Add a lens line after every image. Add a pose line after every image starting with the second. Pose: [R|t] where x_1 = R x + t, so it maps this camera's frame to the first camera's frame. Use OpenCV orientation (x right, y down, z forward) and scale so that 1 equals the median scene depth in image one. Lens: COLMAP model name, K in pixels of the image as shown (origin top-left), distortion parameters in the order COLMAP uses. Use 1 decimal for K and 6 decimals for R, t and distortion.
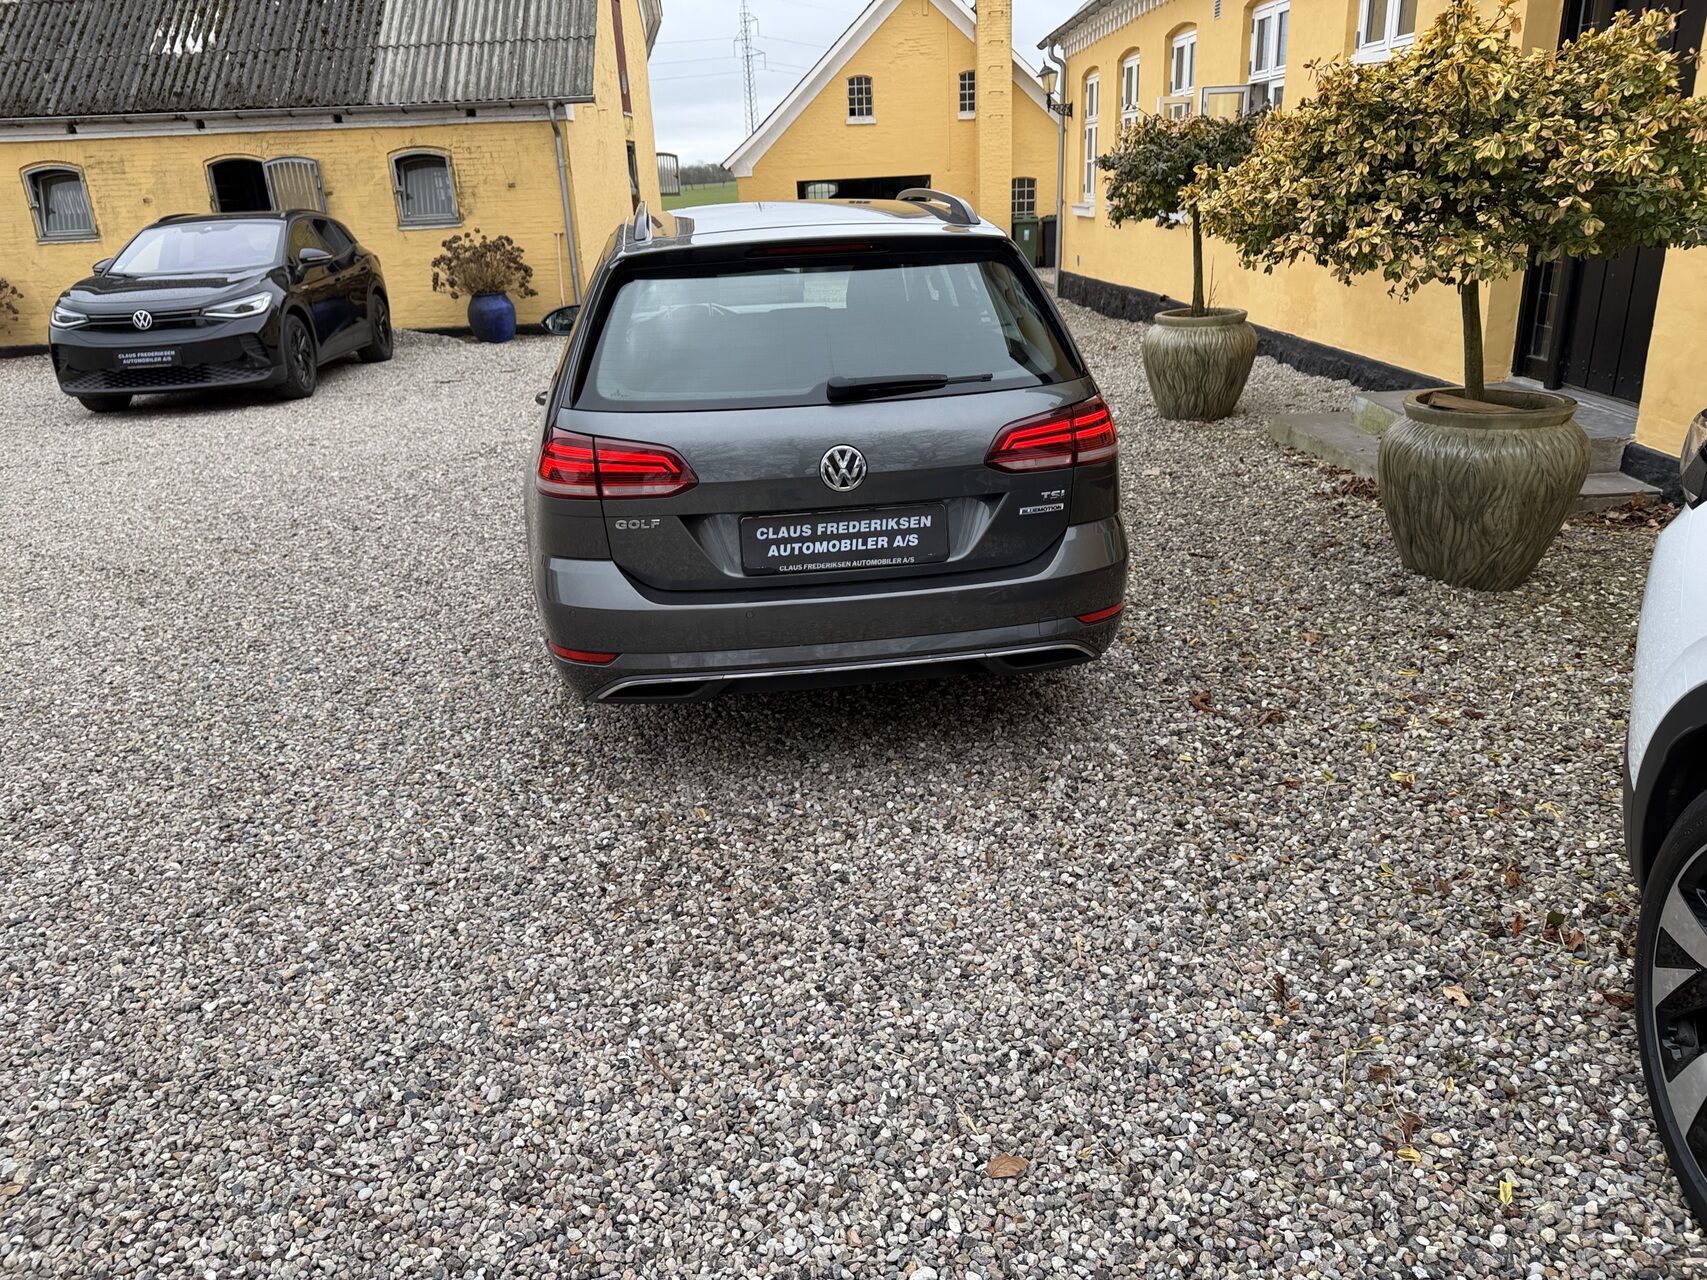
lens RADIAL K [[1279.2, 0, 853.5], [0, 1279.2, 640.0], [0, 0, 1]] dist [0.149418, -0.238682]
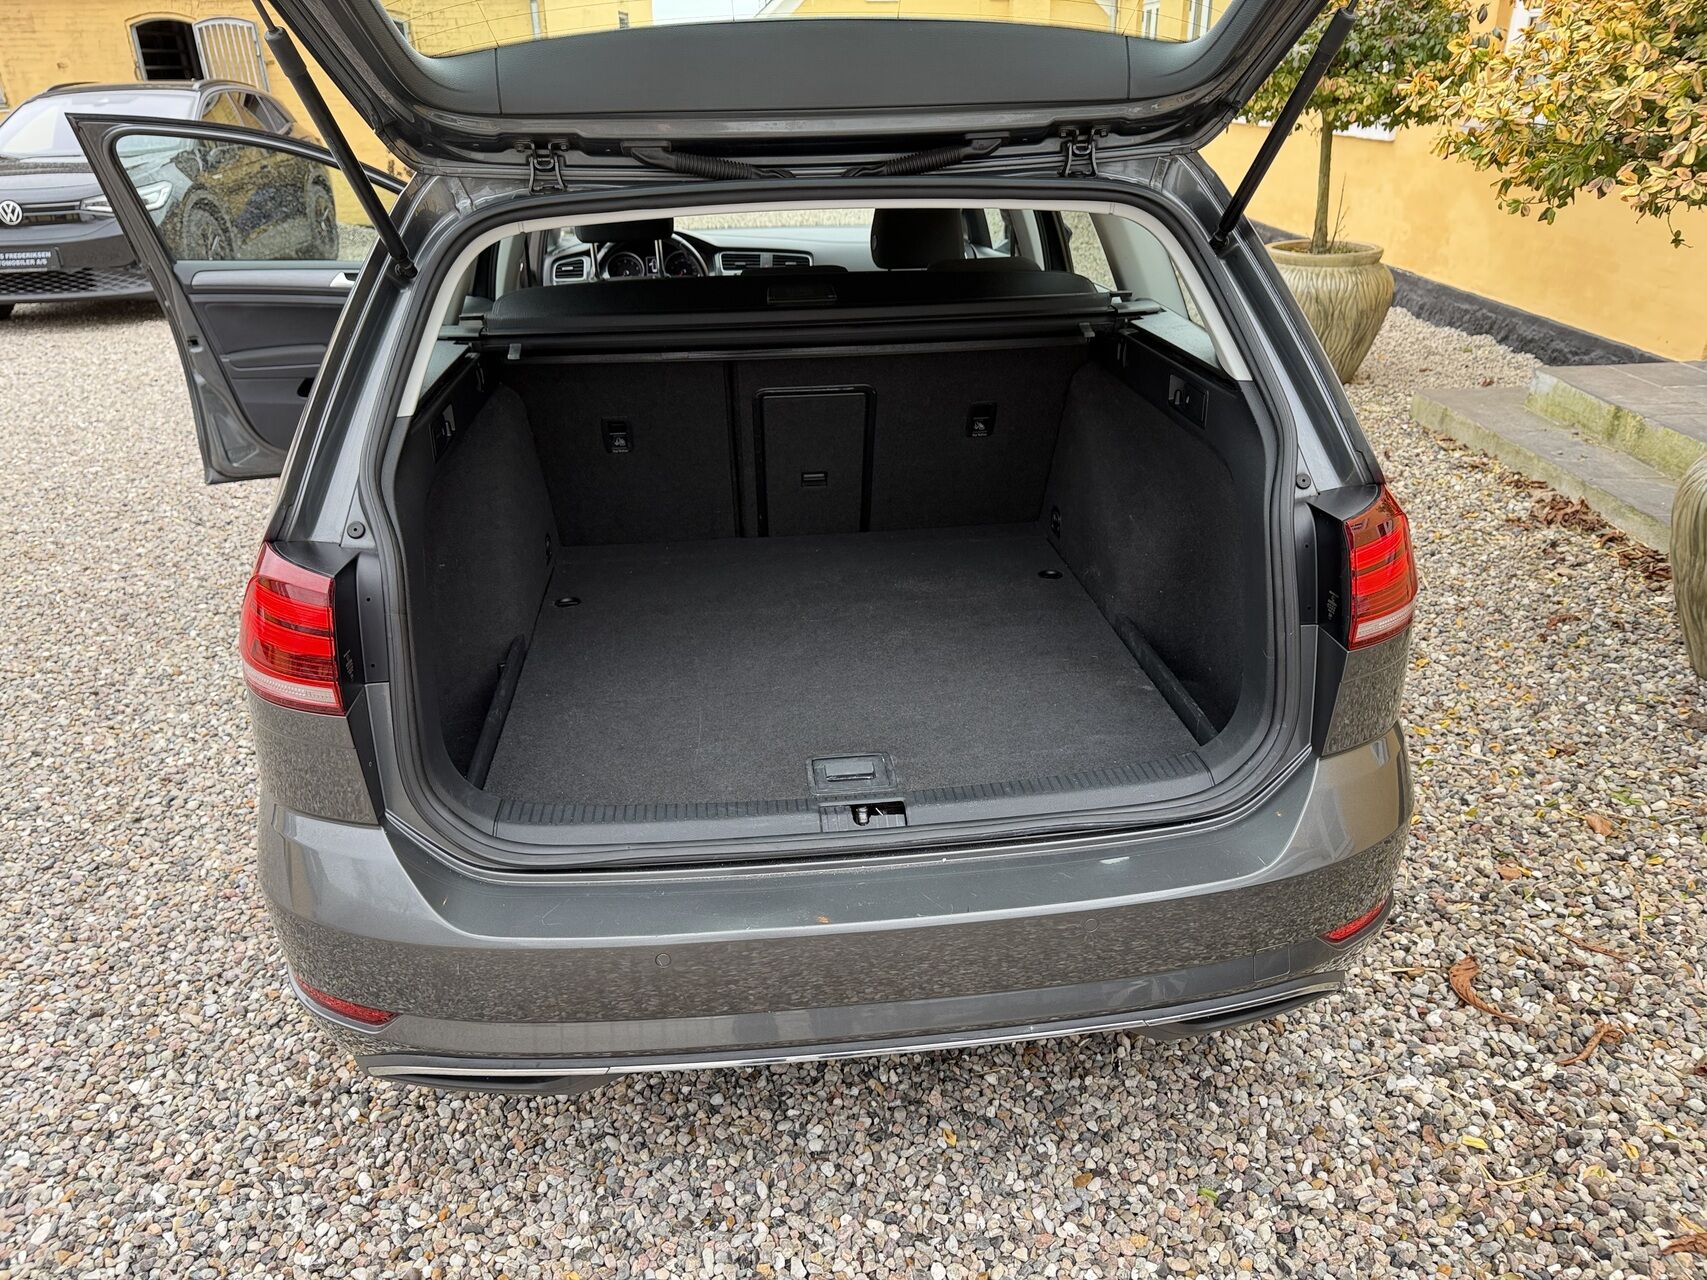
lens RADIAL K [[1229.3, 0, 863.2], [0, 1229.3, 630.7], [0, 0, 1]] dist [0.012385, 0.002524]
pose [[0.999652, 0.025608, 0.006343, -0.007759], [-0.026069, 0.995750, 0.088333, -0.116998], [-0.004054, -0.088467, 0.996071, 0.353470]]
